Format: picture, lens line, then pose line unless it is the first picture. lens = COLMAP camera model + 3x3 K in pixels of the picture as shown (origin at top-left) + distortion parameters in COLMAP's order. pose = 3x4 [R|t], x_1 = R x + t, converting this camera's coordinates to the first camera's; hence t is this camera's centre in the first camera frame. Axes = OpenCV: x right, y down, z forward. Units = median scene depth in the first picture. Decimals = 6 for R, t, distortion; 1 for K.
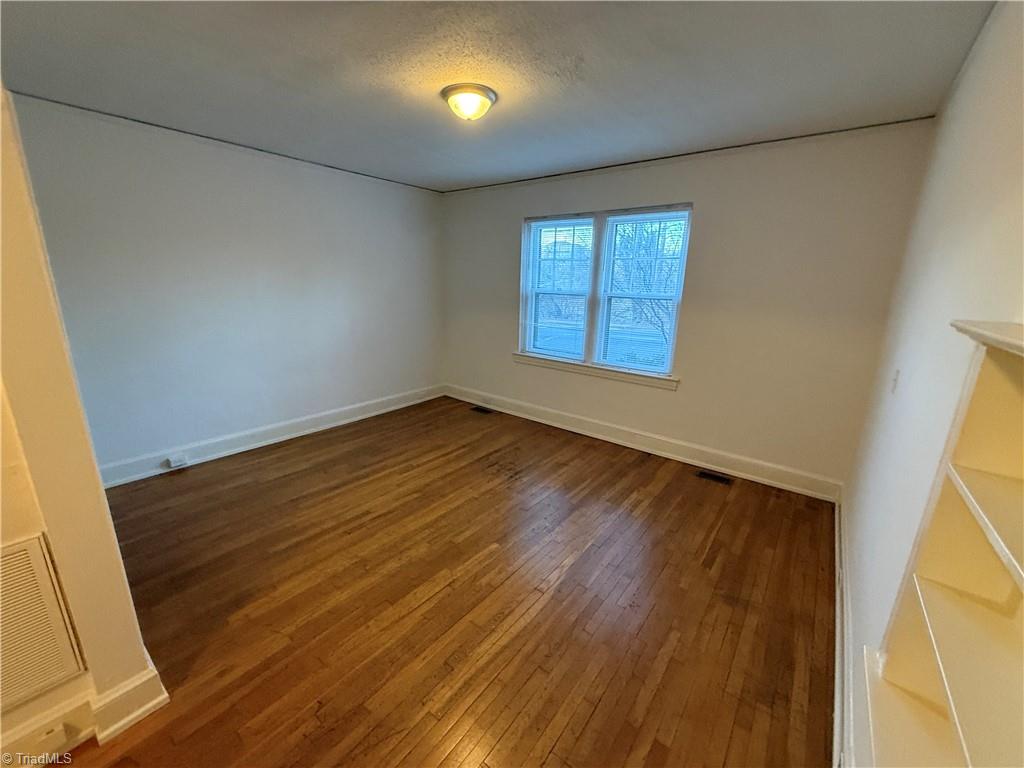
lens RADIAL K [[408.2, 0, 510.6], [0, 408.2, 384.9], [0, 0, 1]] dist [0.000387, -0.000123]
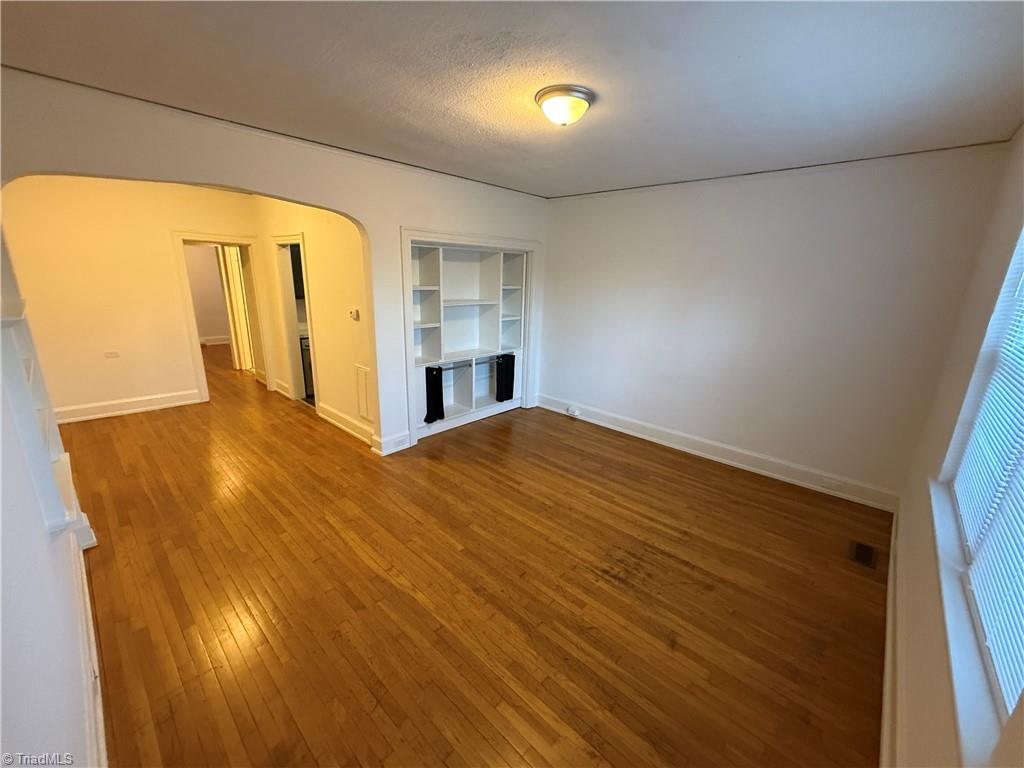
lens RADIAL K [[408.2, 0, 507.6], [0, 408.2, 382.3], [0, 0, 1]] dist [0.000387, -0.000123]
pose [[-0.084395, 0.232010, -0.969045, 0.637571], [-0.281154, 0.927454, 0.246538, -0.216426], [0.955945, 0.293257, -0.013042, 0.734739]]
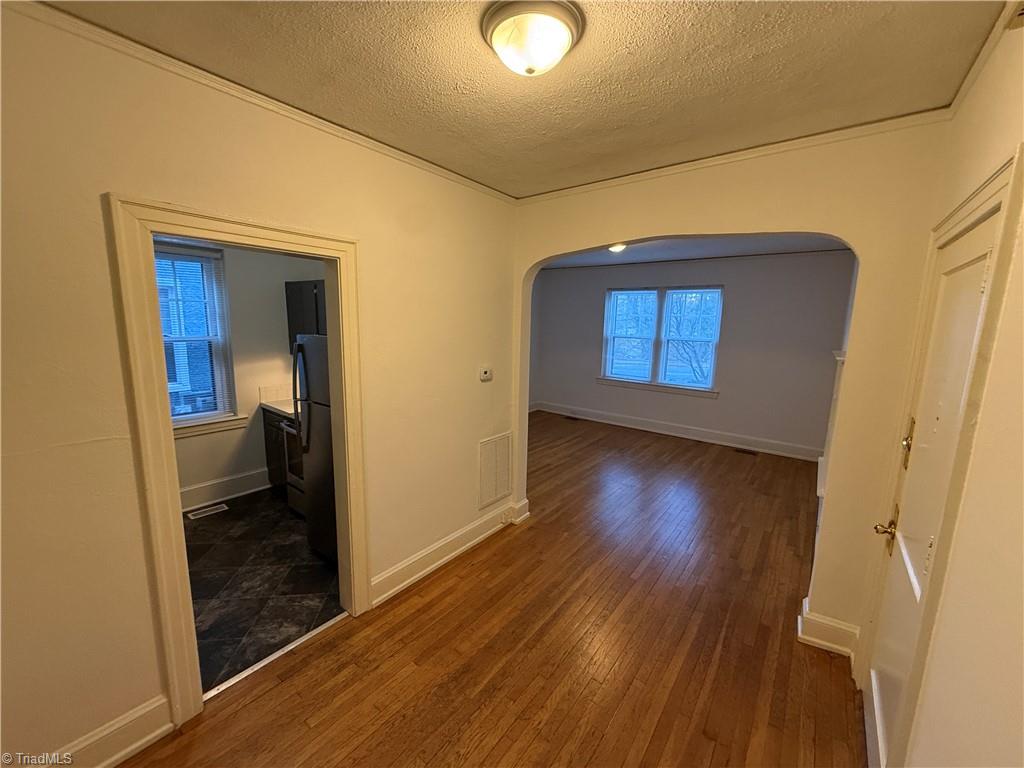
lens RADIAL K [[408.2, 0, 509.5], [0, 408.2, 385.0], [0, 0, 1]] dist [0.000387, -0.000123]
pose [[0.999991, -0.001803, 0.003745, -0.430034], [0.002143, 0.995688, -0.092744, 0.113311], [-0.003561, 0.092751, 0.995683, -0.612378]]
